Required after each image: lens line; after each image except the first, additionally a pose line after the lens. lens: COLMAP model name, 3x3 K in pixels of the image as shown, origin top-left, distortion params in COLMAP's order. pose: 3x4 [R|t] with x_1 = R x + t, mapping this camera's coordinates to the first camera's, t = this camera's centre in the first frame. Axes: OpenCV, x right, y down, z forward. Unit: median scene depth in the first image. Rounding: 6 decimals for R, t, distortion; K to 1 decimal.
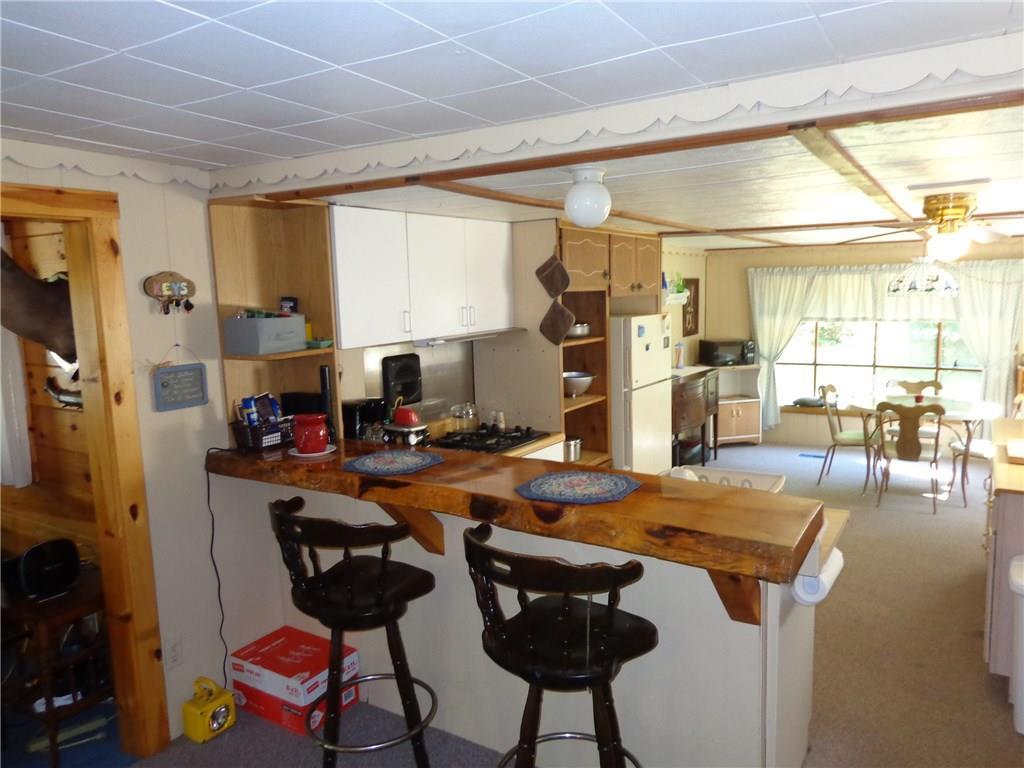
lens RADIAL K [[716.8, 0, 519.4], [0, 716.8, 383.4], [0, 0, 1]] dist [-0.002283, 0.008841]
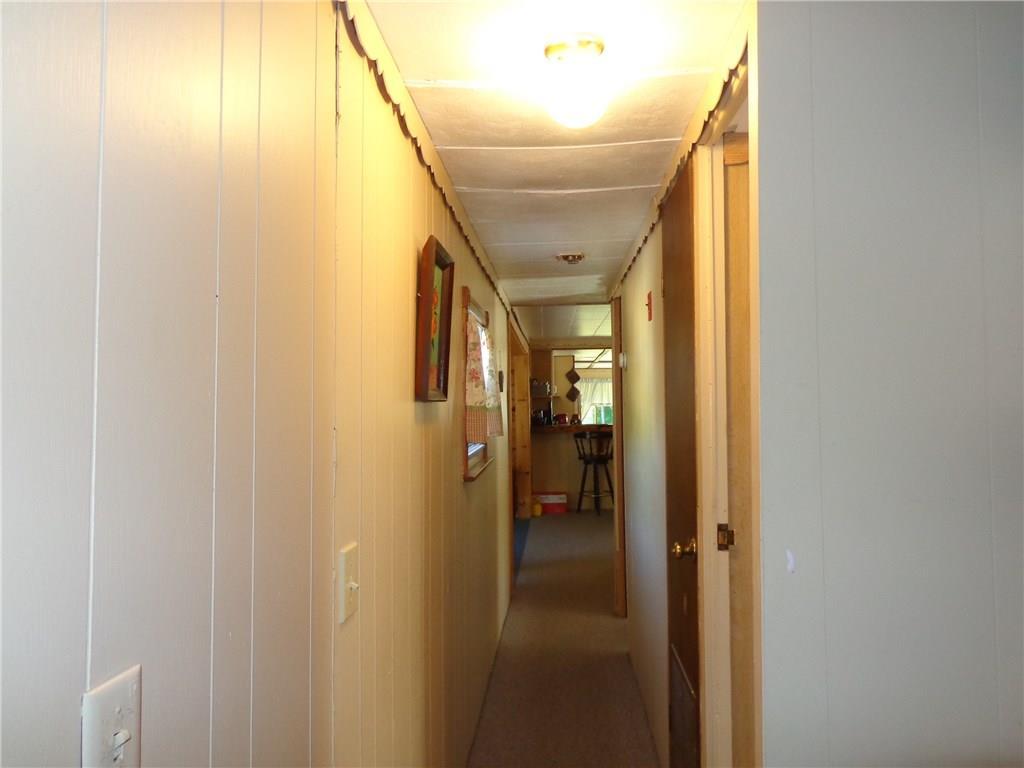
lens RADIAL K [[716.8, 0, 519.4], [0, 716.8, 383.4], [0, 0, 1]] dist [-0.002283, 0.008841]
pose [[0.873716, 0.025706, 0.485757, -0.869129], [0.054718, 0.987071, -0.150655, 0.164798], [-0.483349, 0.158209, 0.861013, -0.740378]]
